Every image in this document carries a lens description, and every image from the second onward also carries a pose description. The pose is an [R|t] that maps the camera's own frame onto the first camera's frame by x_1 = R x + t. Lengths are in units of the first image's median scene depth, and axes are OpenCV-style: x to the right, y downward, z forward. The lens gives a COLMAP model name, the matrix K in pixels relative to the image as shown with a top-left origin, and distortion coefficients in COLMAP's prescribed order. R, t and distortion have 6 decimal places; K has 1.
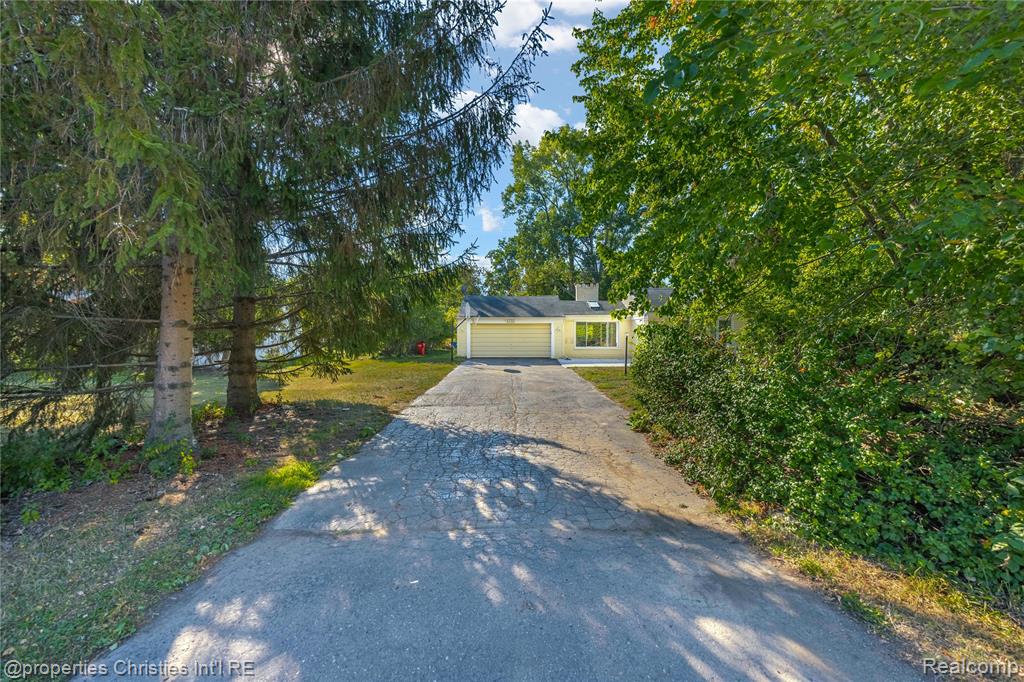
lens RADIAL K [[408.7, 0, 508.3], [0, 408.7, 331.1], [0, 0, 1]] dist [0.001656, 0.000434]
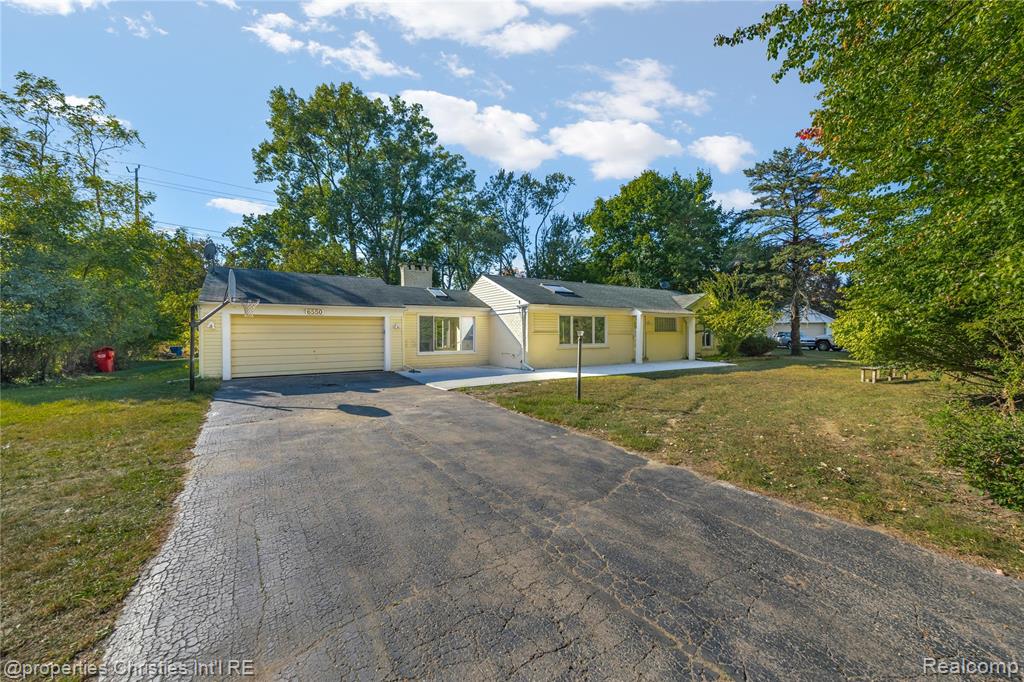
lens RADIAL K [[382.4, 0, 506.1], [0, 382.4, 335.2], [0, 0, 1]] dist [-0.001010, -0.000411]
pose [[0.827198, -0.006592, 0.561872, -0.030671], [0.000362, 0.999937, 0.011197, 0.001323], [-0.561910, -0.009059, 0.827149, 0.155331]]
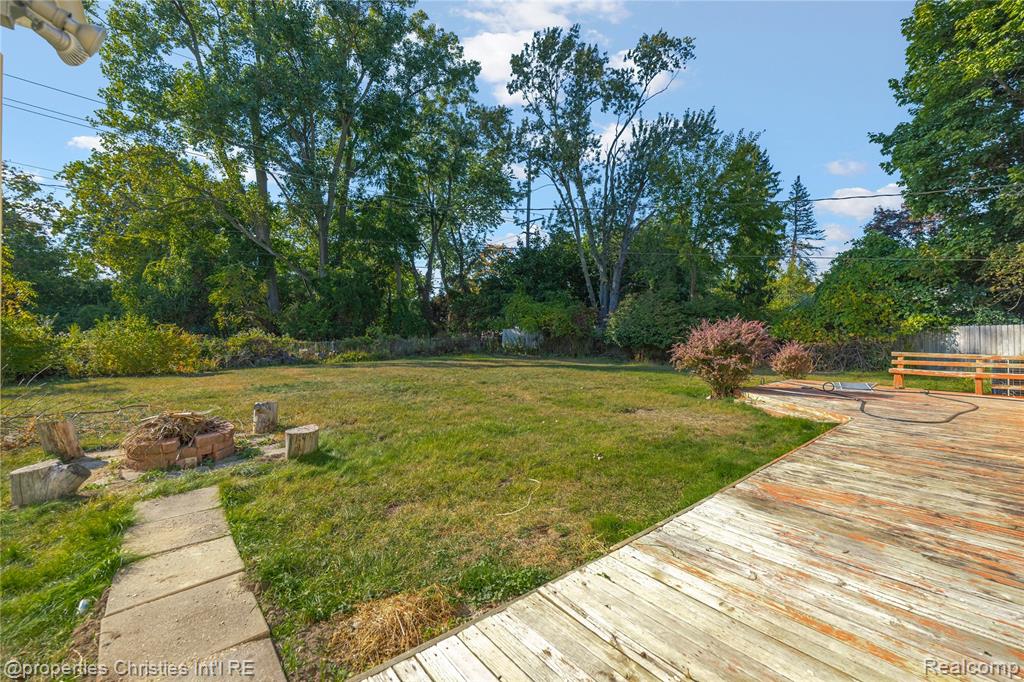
lens RADIAL K [[434.6, 0, 509.5], [0, 434.6, 336.0], [0, 0, 1]] dist [0.002783, -0.000087]
pose [[0.750307, 0.006825, 0.661055, 0.036673], [-0.009430, 0.999955, 0.000380, 0.011197], [-0.661023, -0.006519, 0.750337, 0.419577]]
